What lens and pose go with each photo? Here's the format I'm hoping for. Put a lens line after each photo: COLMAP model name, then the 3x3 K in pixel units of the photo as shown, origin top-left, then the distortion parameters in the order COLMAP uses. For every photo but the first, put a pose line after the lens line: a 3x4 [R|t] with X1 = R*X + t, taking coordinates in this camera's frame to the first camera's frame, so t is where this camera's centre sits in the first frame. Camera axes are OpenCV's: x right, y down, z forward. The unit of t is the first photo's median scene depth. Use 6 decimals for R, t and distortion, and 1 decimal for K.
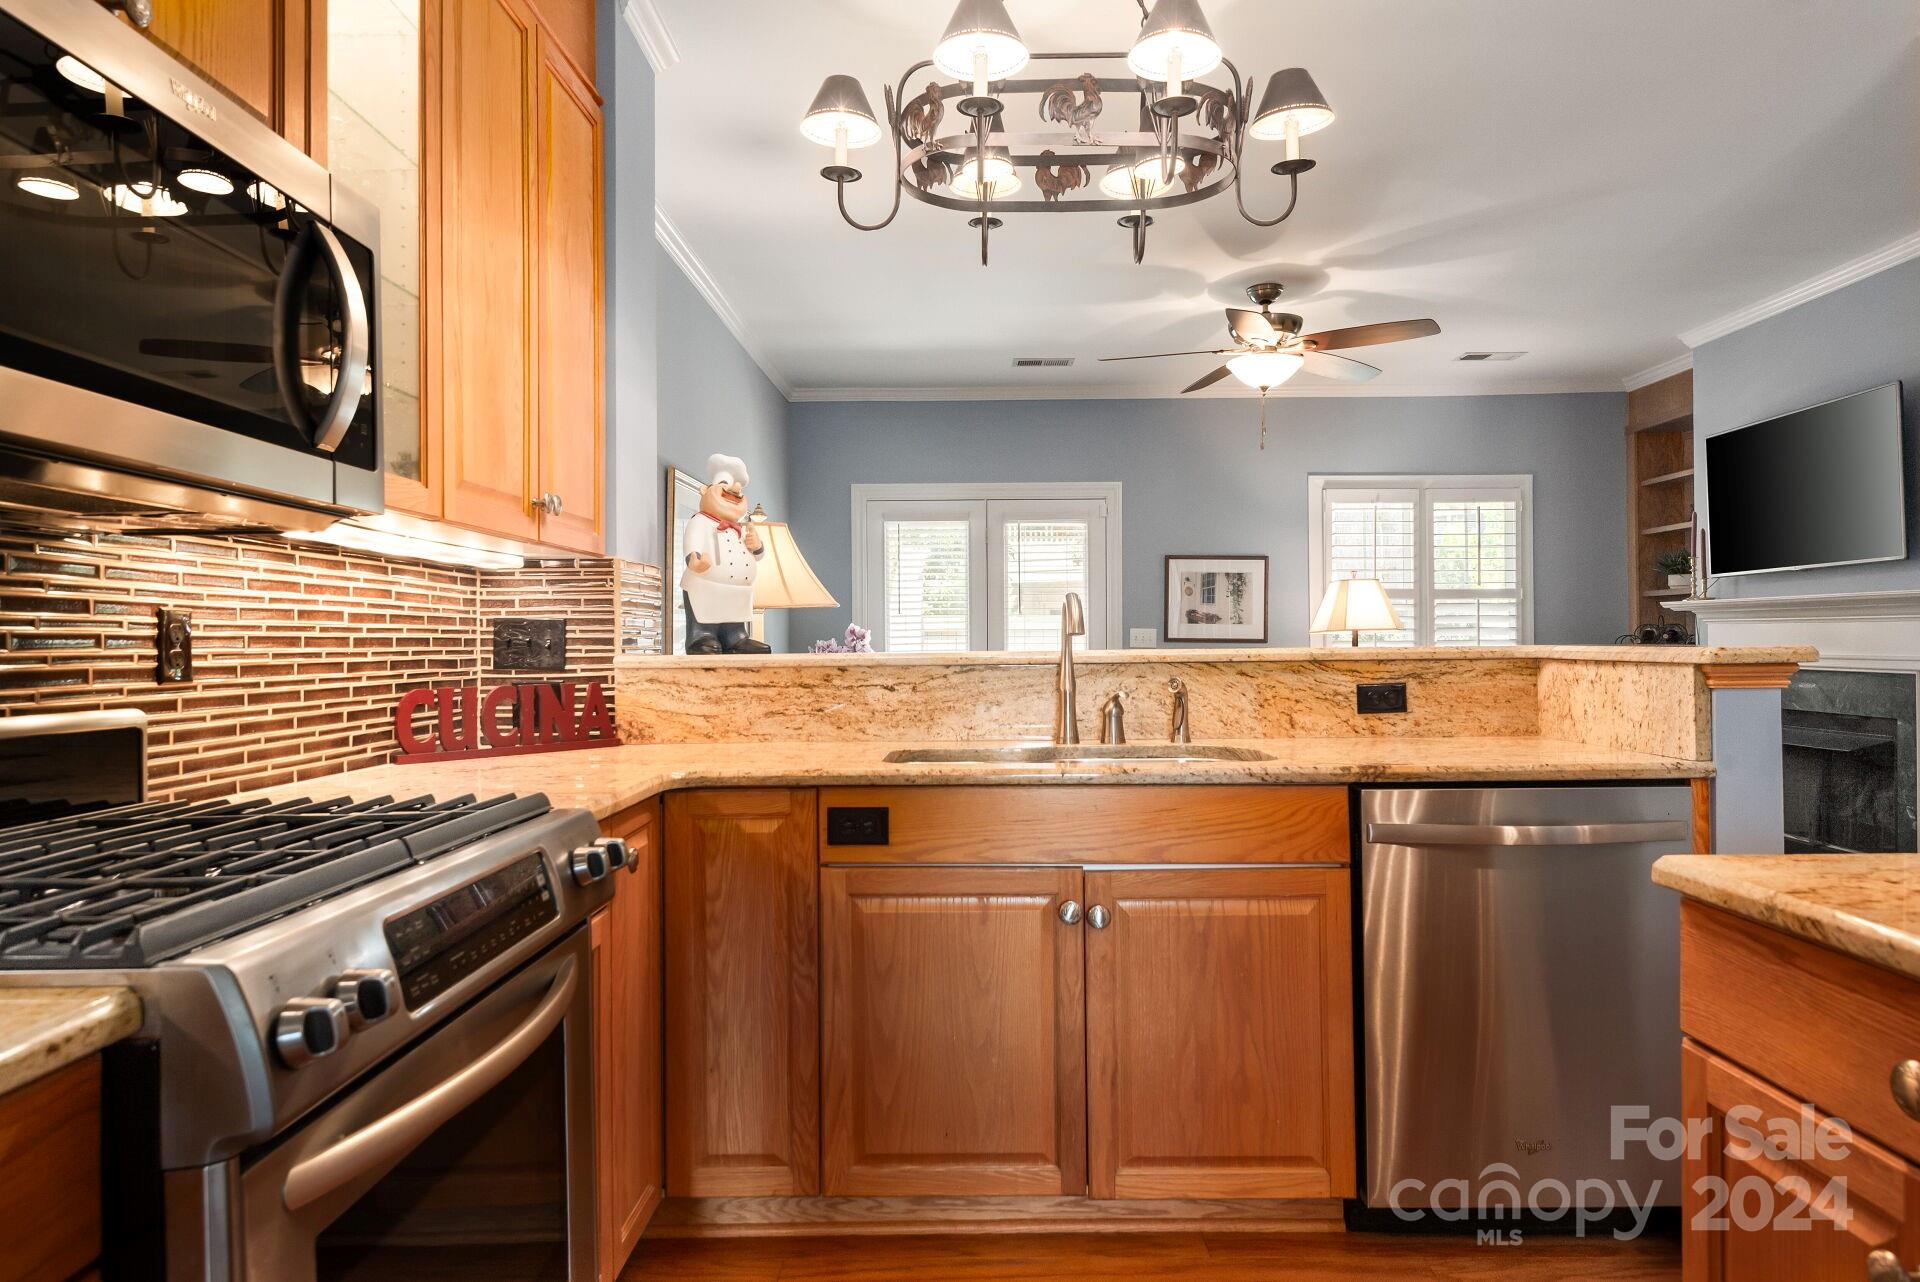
lens RADIAL K [[1180.2, 0, 959.6], [0, 1180.2, 645.5], [0, 0, 1]] dist [-0.002321, -0.004621]
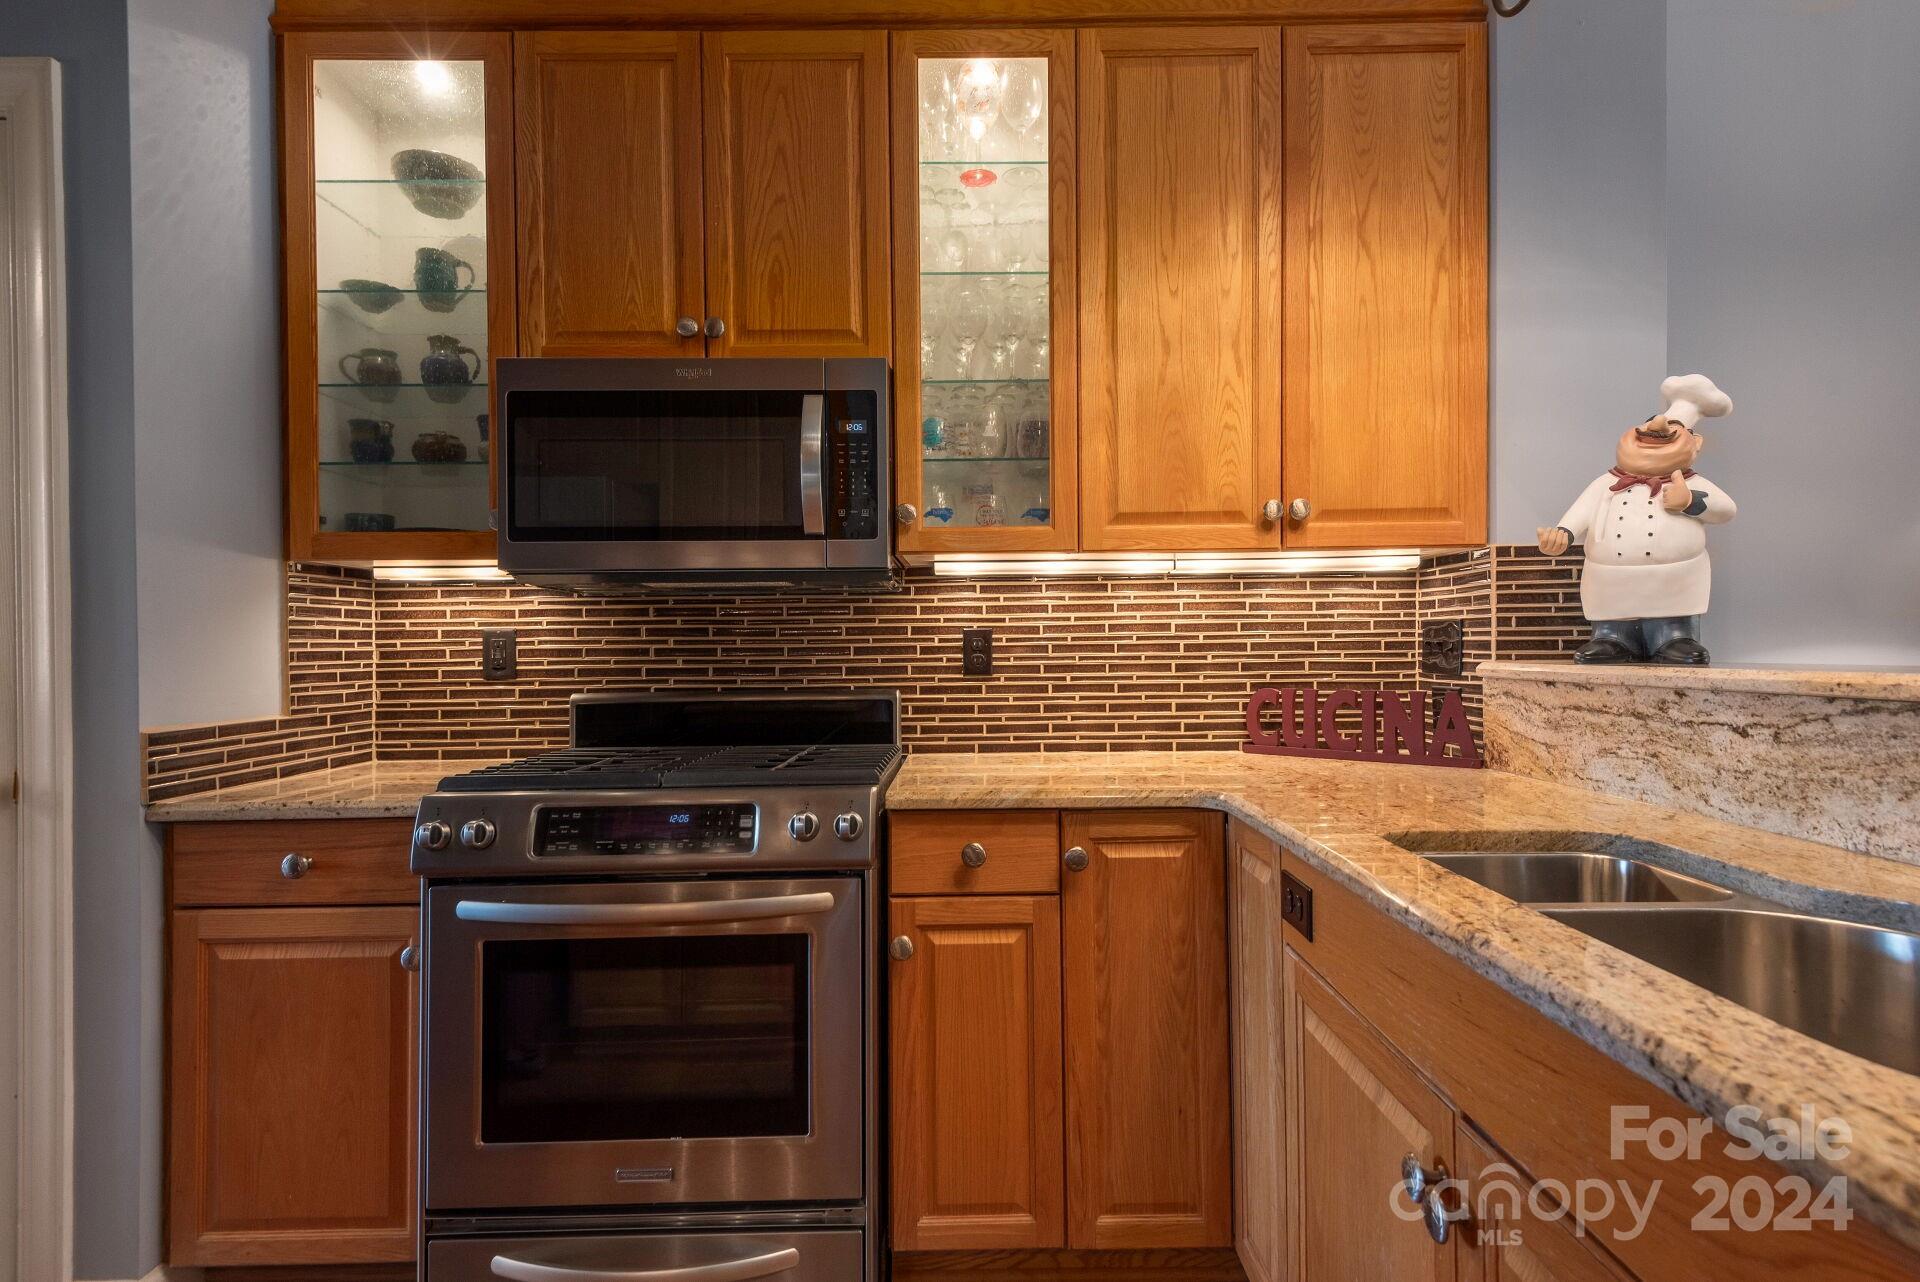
lens RADIAL K [[961.3, 0, 953.1], [0, 961.3, 641.5], [0, 0, 1]] dist [0.002299, -0.000198]
pose [[-0.013153, 0.003456, -0.999908, 0.408559], [0.009116, 0.999953, 0.003336, -0.012048], [0.999872, -0.009071, -0.013184, 0.628318]]
